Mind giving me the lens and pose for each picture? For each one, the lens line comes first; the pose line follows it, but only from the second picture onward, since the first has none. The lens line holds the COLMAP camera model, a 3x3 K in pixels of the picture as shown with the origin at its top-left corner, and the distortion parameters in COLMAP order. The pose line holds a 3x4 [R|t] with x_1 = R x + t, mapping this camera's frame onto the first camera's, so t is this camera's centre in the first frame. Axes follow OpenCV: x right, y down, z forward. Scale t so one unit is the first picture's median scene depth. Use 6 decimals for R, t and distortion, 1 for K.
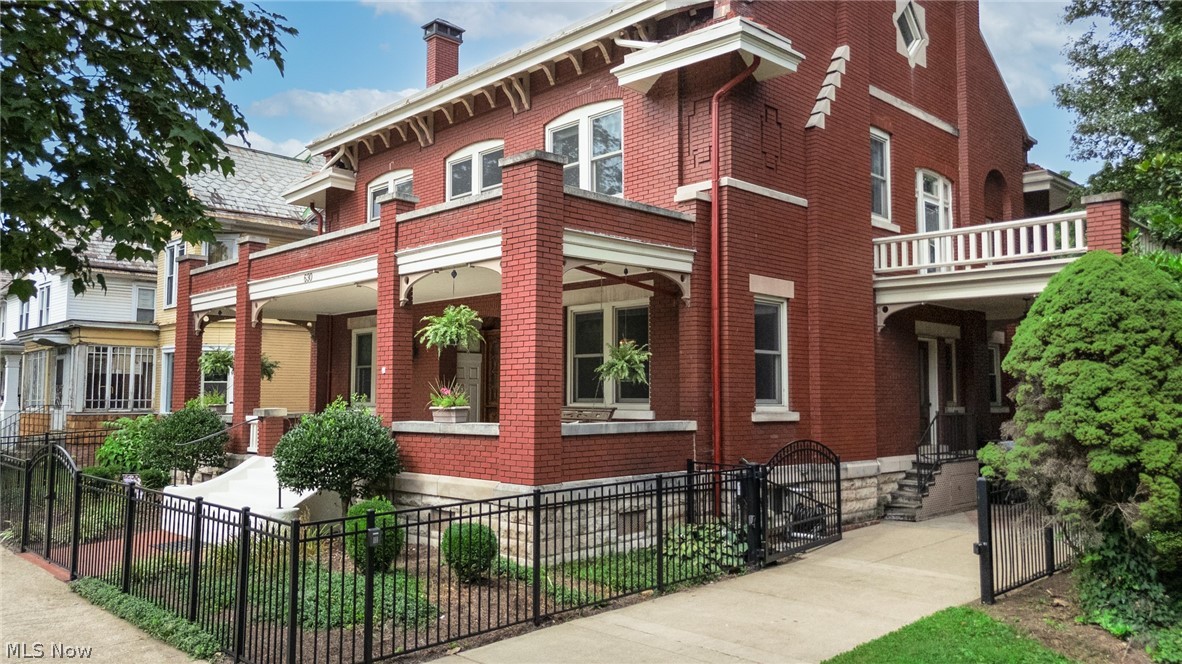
lens RADIAL K [[894.1, 0, 591.0], [0, 894.1, 332.0], [0, 0, 1]] dist [0.039547, 0.001249]
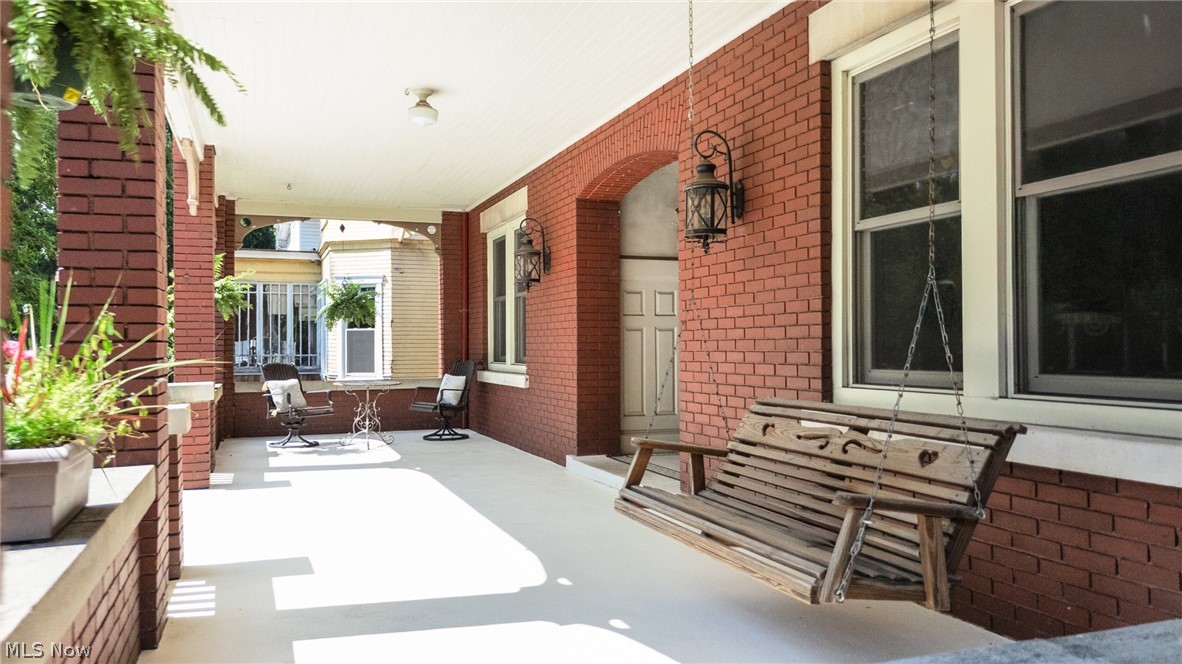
lens RADIAL K [[894.1, 0, 591.0], [0, 894.1, 332.0], [0, 0, 1]] dist [0.039547, 0.001249]
pose [[0.918523, -0.014931, -0.395084, 0.012551], [0.039506, 0.997751, 0.054142, 0.031177], [0.393388, -0.065339, 0.917048, 0.506397]]
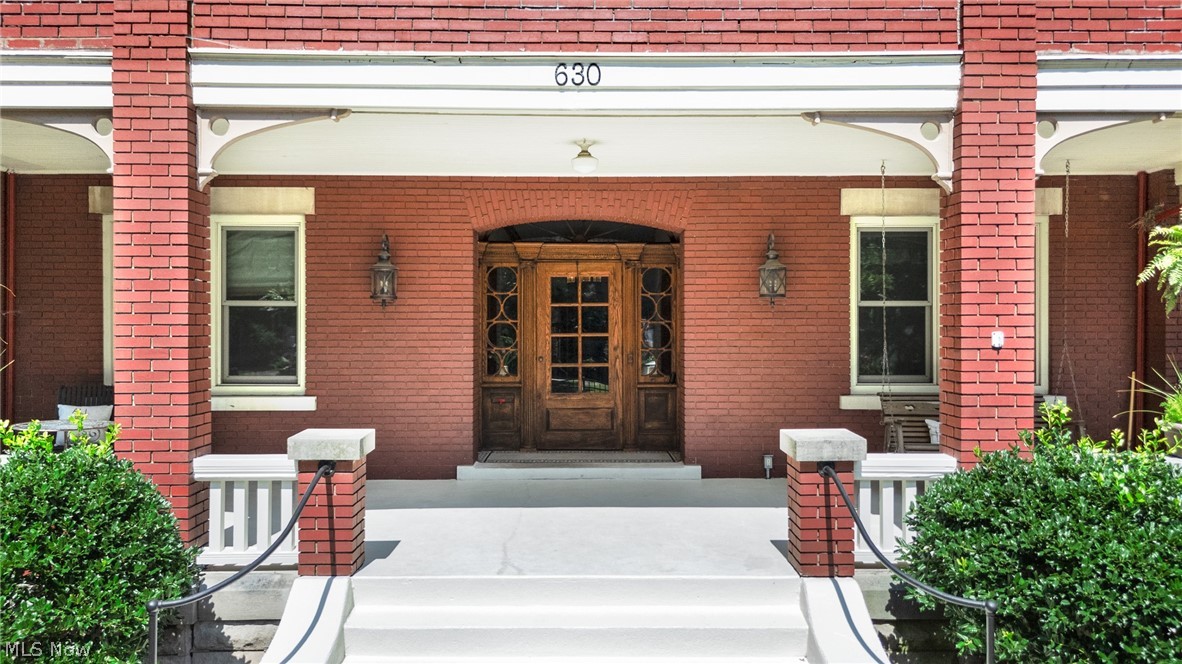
lens RADIAL K [[894.1, 0, 591.0], [0, 894.1, 332.0], [0, 0, 1]] dist [0.039547, 0.001249]
pose [[0.683358, -0.000945, 0.730083, -0.416395], [-0.050036, 0.997587, 0.048125, 0.019541], [-0.728367, -0.069417, 0.681662, 0.531046]]
